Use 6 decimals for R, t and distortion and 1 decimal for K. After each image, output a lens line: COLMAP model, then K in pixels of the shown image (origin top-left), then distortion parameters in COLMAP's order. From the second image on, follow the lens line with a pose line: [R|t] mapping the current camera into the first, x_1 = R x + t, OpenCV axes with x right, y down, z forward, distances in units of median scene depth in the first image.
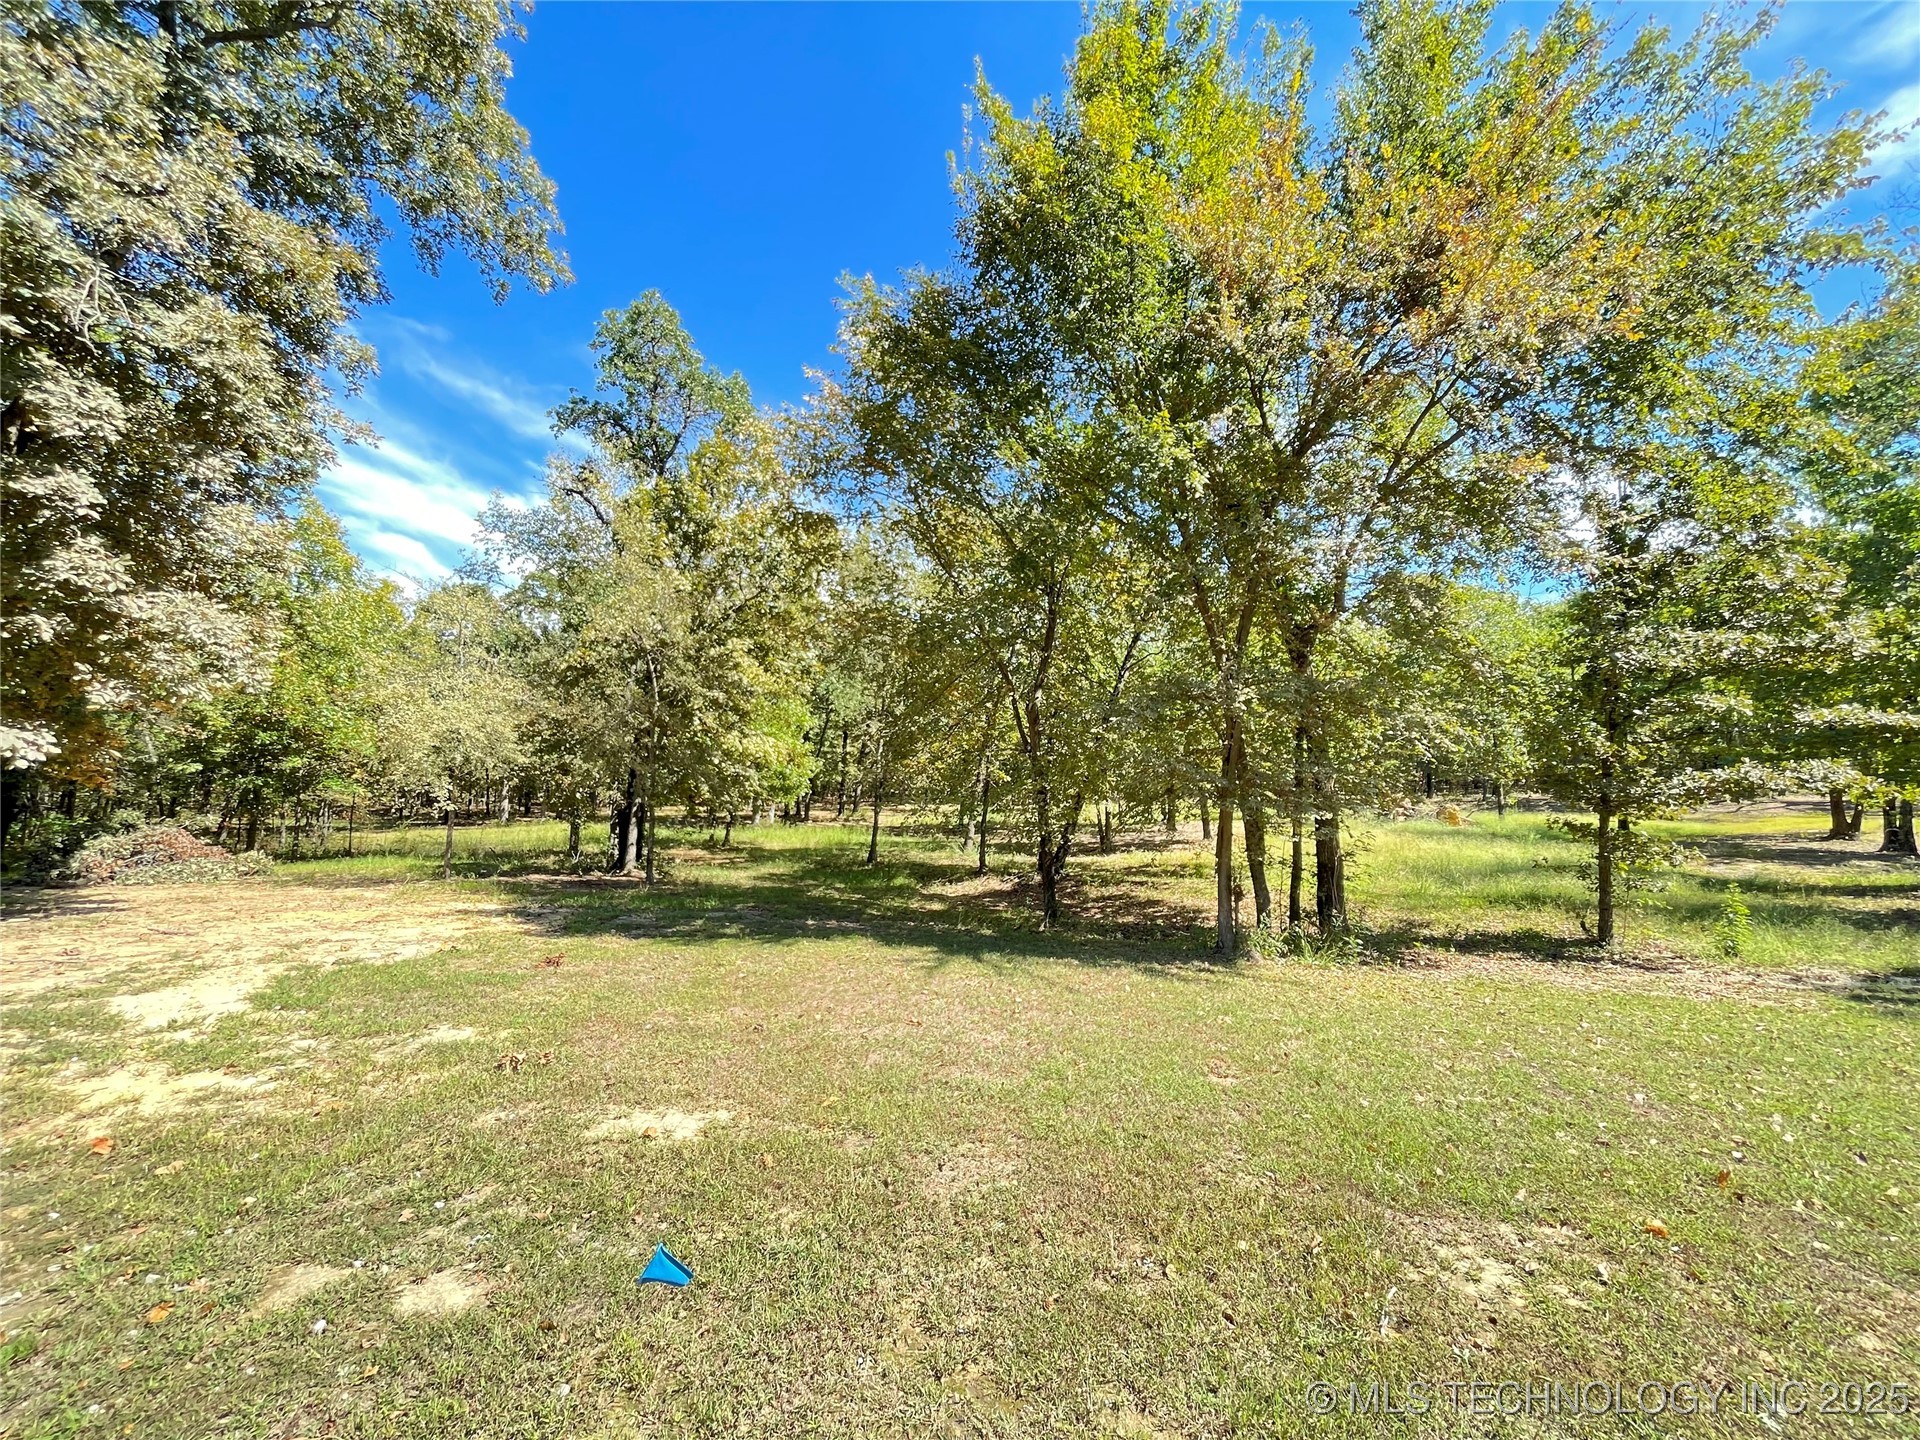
lens RADIAL K [[782.7, 0, 960.8], [0, 782.7, 717.7], [0, 0, 1]] dist [-0.007160, -0.001426]
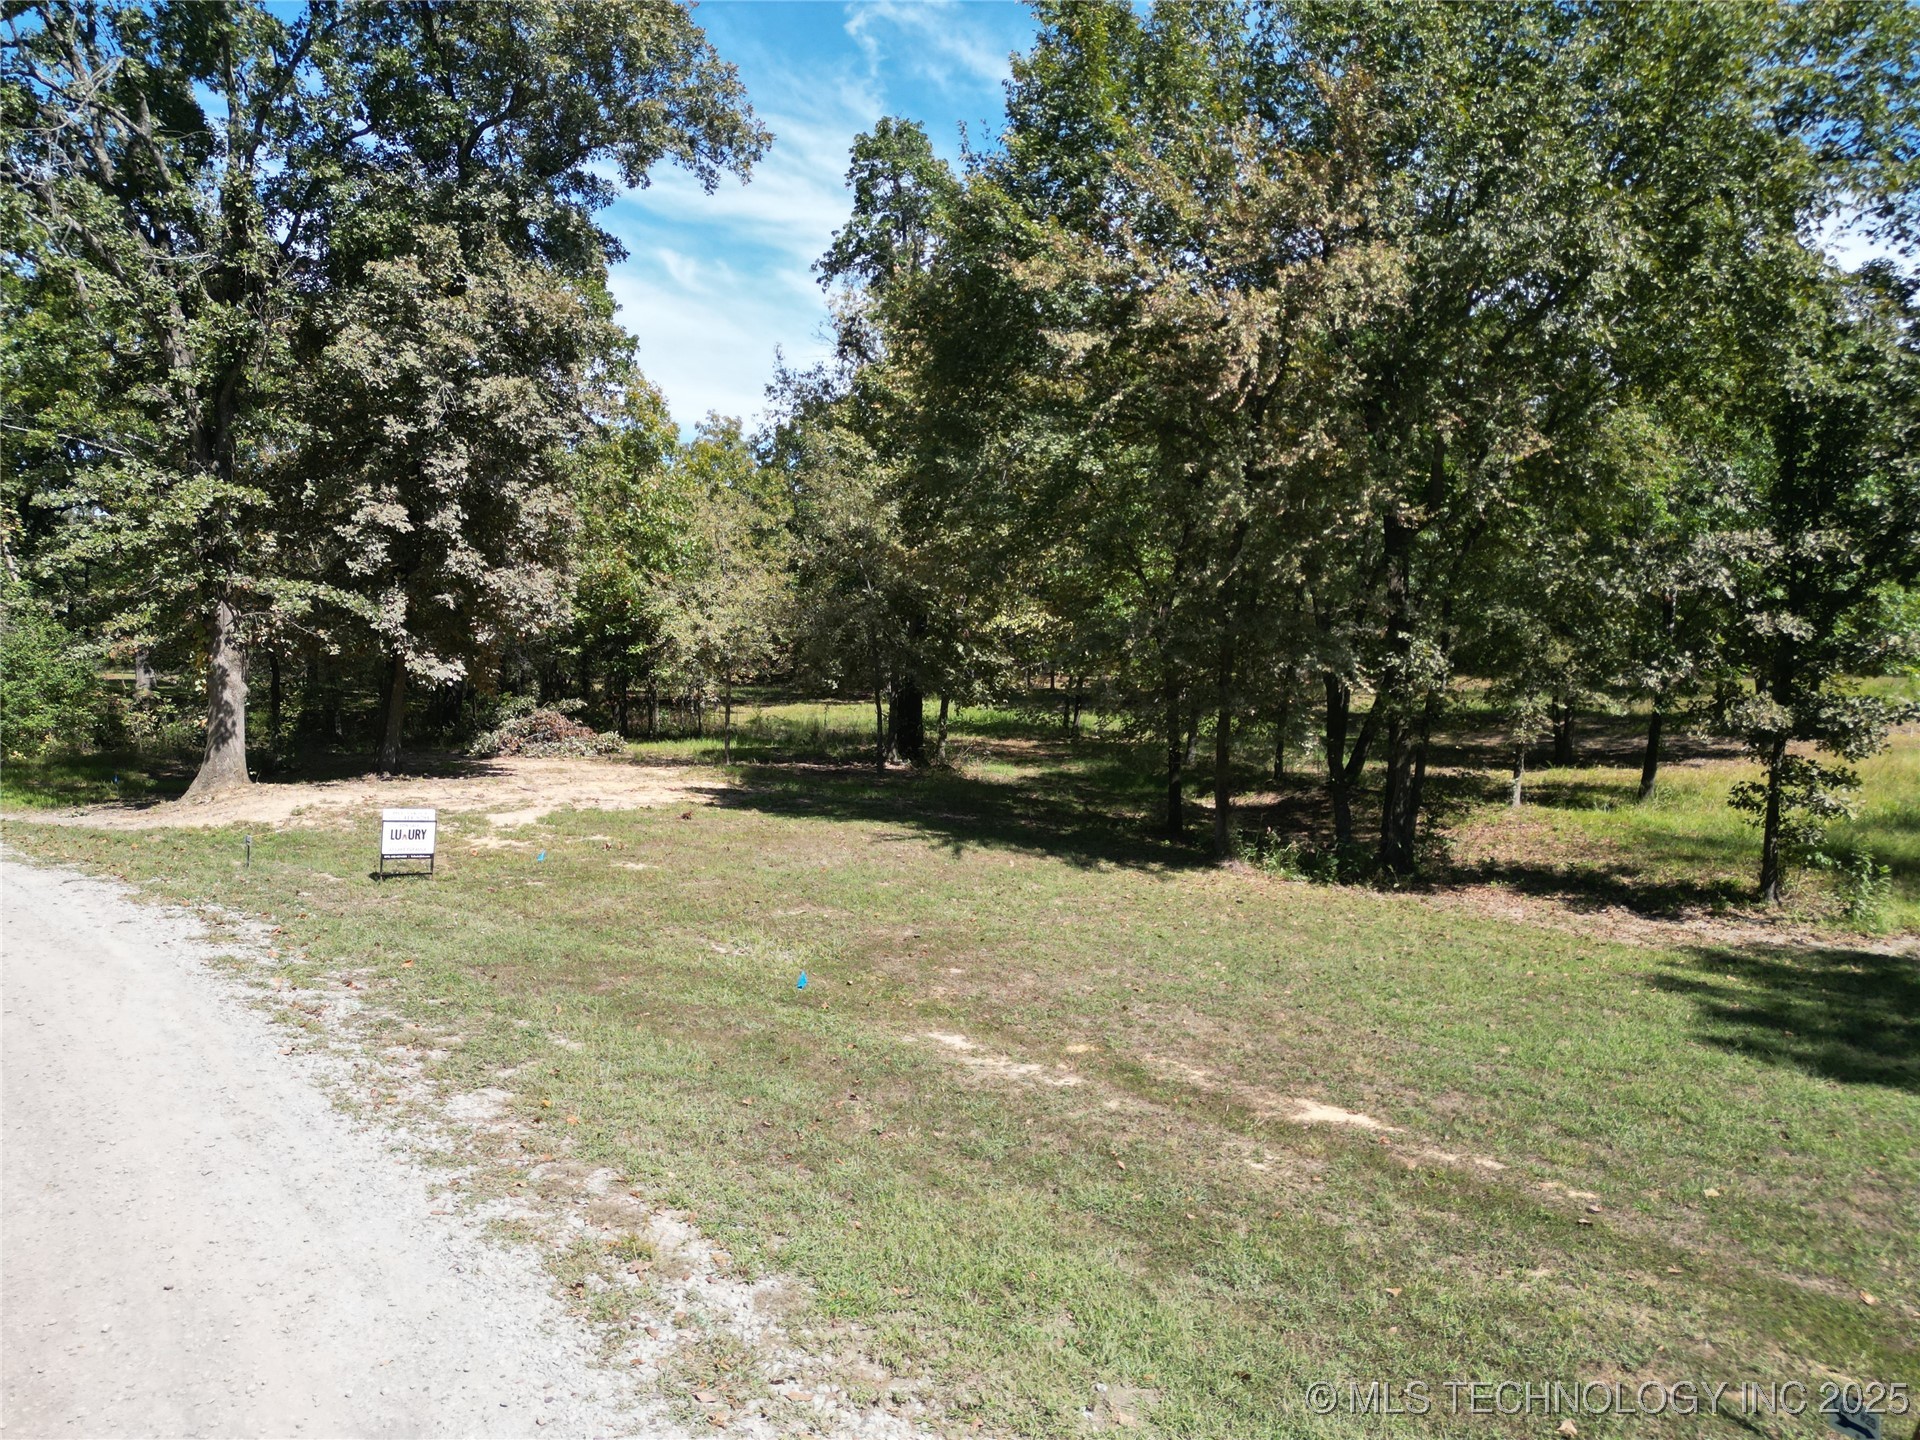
lens RADIAL K [[1365.9, 0, 943.3], [0, 1365.9, 728.4], [0, 0, 1]] dist [0.069904, -0.070498]
pose [[0.848198, 0.022974, -0.529181, 1.082770], [0.066782, 0.986448, 0.149867, -0.192534], [0.525452, -0.162456, 0.835169, -0.805288]]
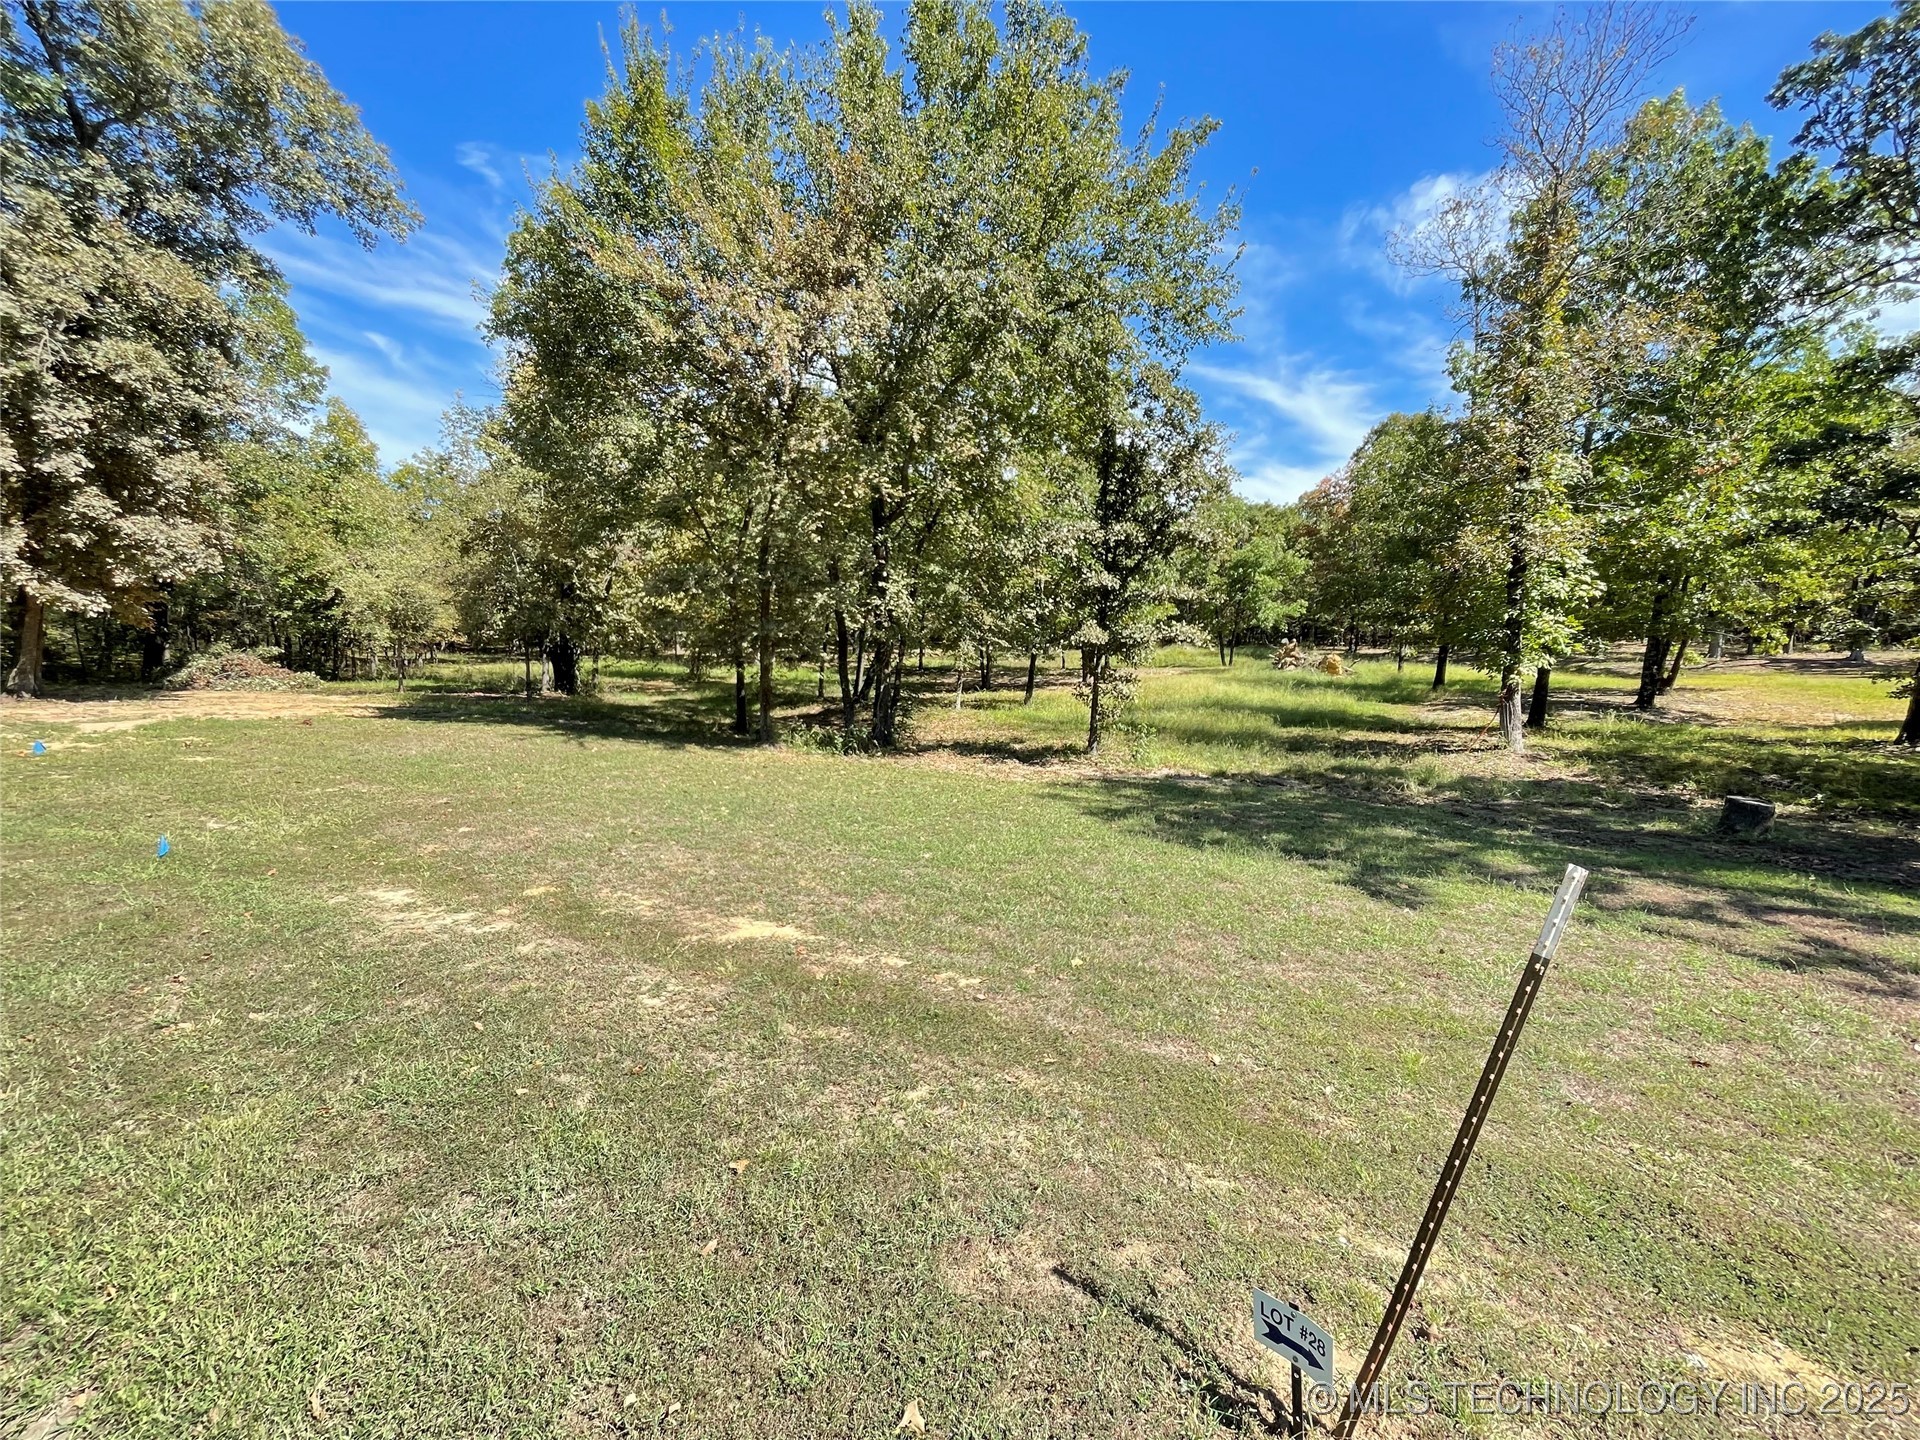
lens RADIAL K [[782.7, 0, 997.3], [0, 782.7, 725.9], [0, 0, 1]] dist [-0.007160, -0.001426]
pose [[0.991578, 0.030563, -0.125855, 1.056340], [-0.003730, 0.978092, 0.208140, -0.068543], [0.129459, -0.205917, 0.969968, -0.500146]]
